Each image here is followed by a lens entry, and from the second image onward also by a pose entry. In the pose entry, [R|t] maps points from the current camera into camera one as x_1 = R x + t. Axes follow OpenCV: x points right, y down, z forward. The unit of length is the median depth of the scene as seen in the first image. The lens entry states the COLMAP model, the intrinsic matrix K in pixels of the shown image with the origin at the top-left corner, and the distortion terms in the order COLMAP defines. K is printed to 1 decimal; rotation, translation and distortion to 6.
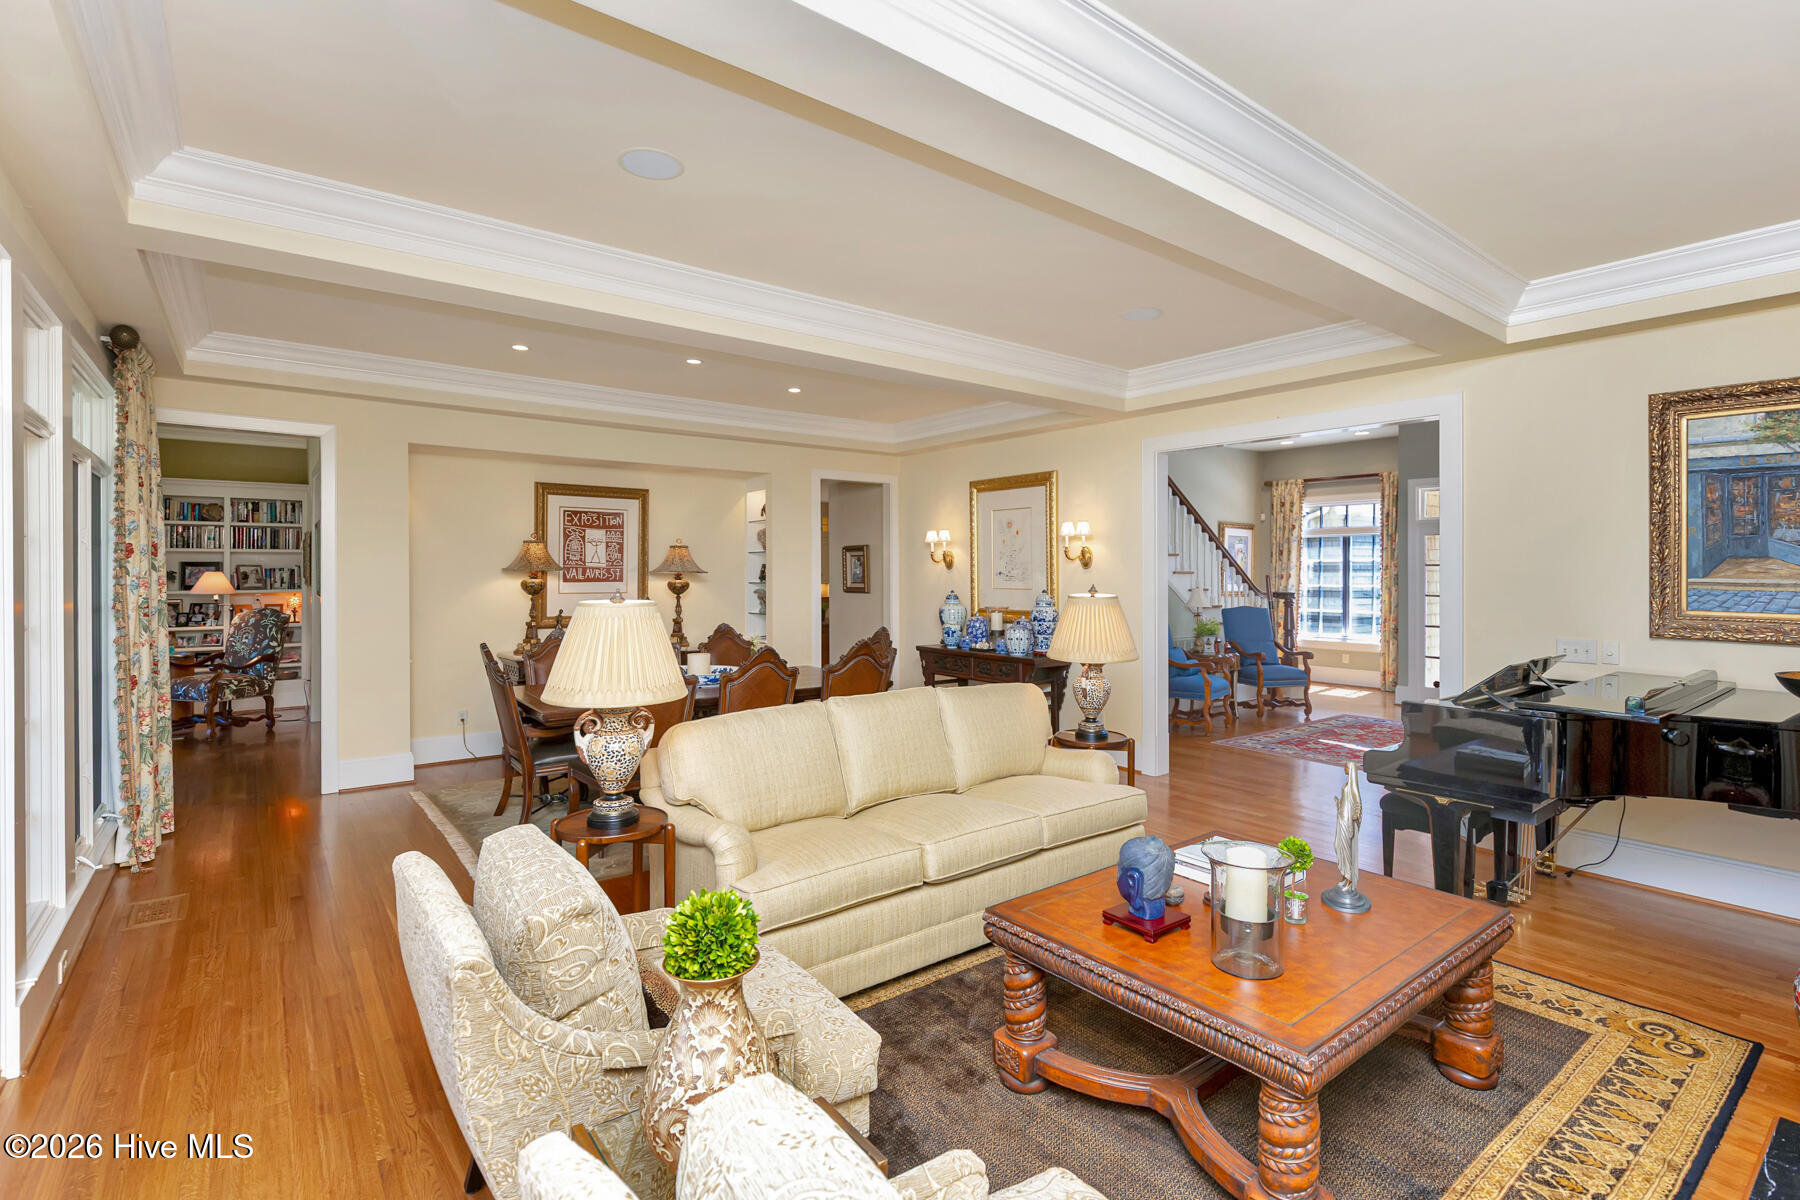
lens RADIAL K [[825.0, 0, 915.3], [0, 825.0, 588.7], [0, 0, 1]] dist [0.005004, 0.000950]
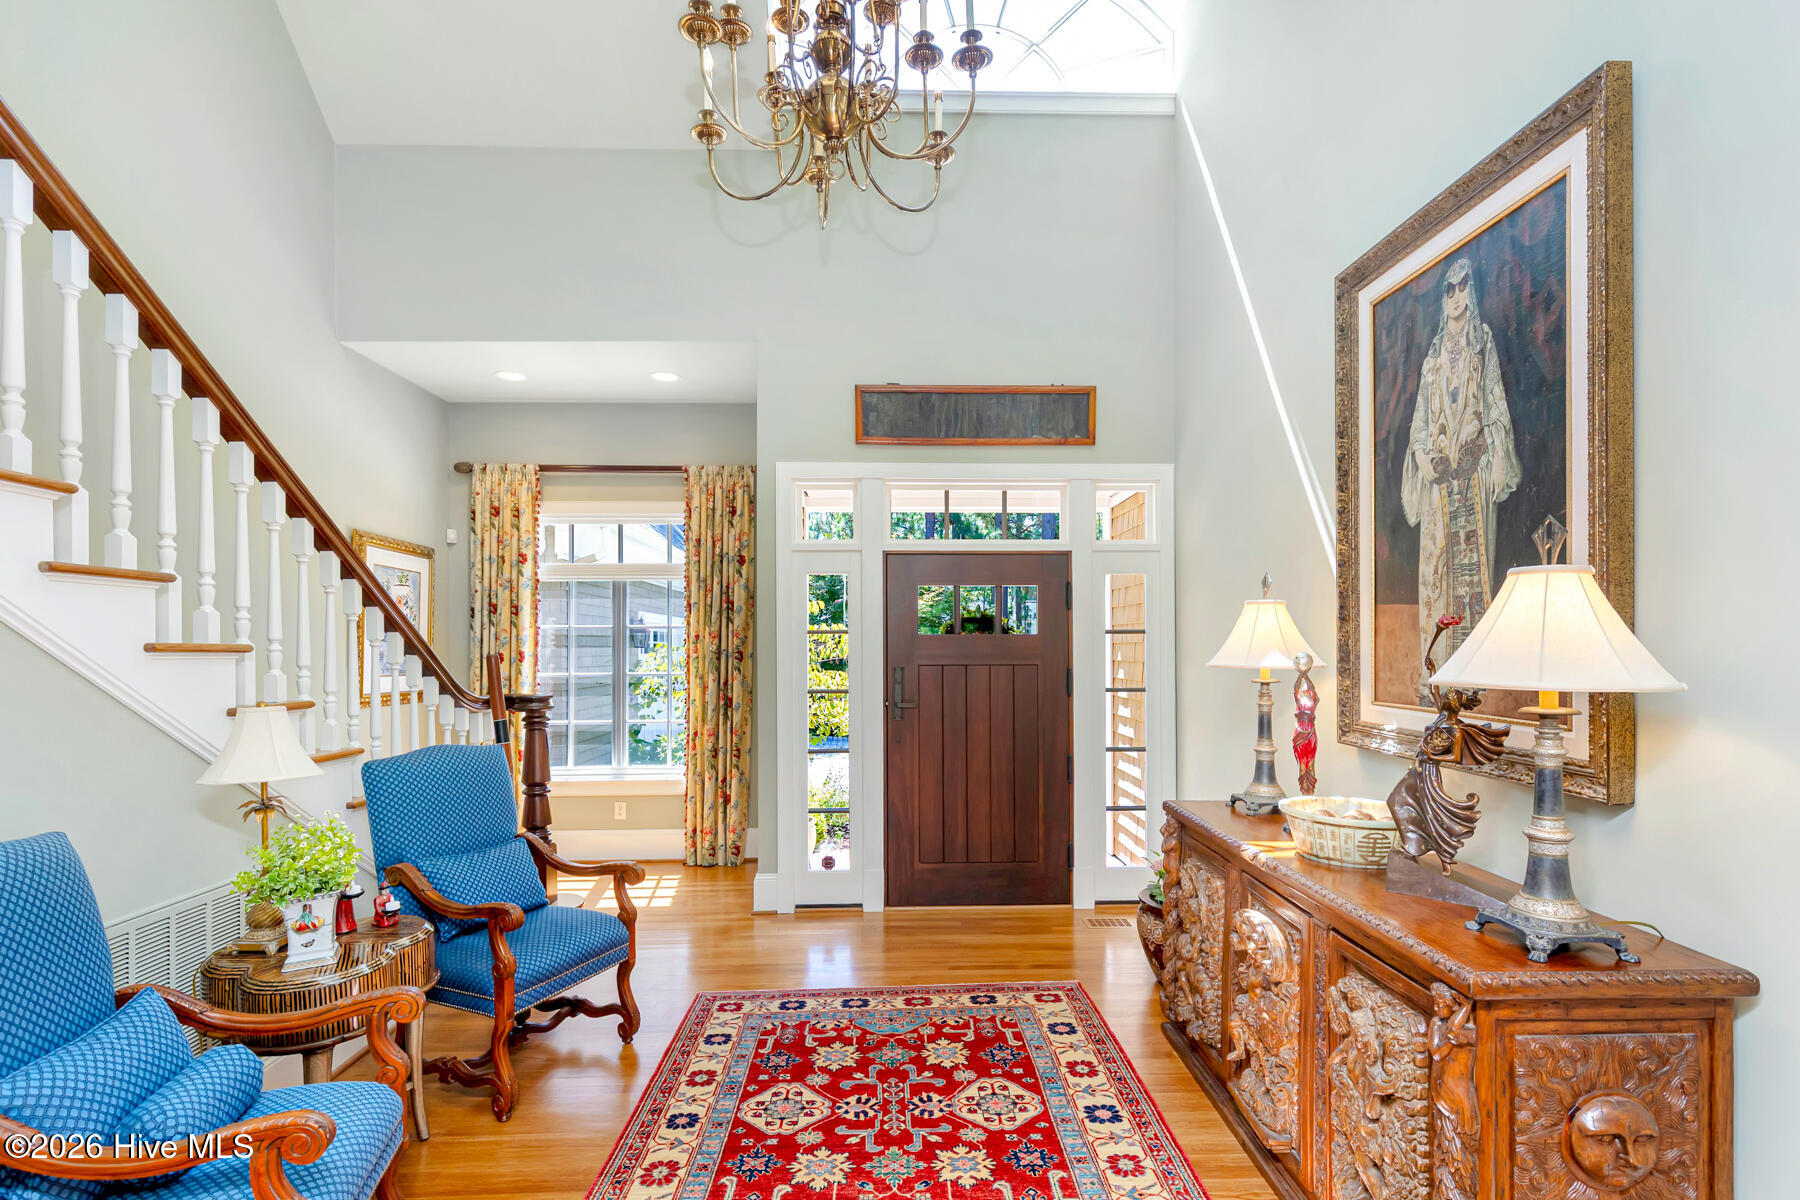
lens RADIAL K [[825.0, 0, 907.3], [0, 825.0, 642.7], [0, 0, 1]] dist [0.005004, 0.000950]
pose [[0.584054, 0.006430, 0.811689, 0.219850], [0.017890, 0.999624, -0.020791, -0.010521], [-0.811517, 0.026664, 0.583720, 0.600419]]
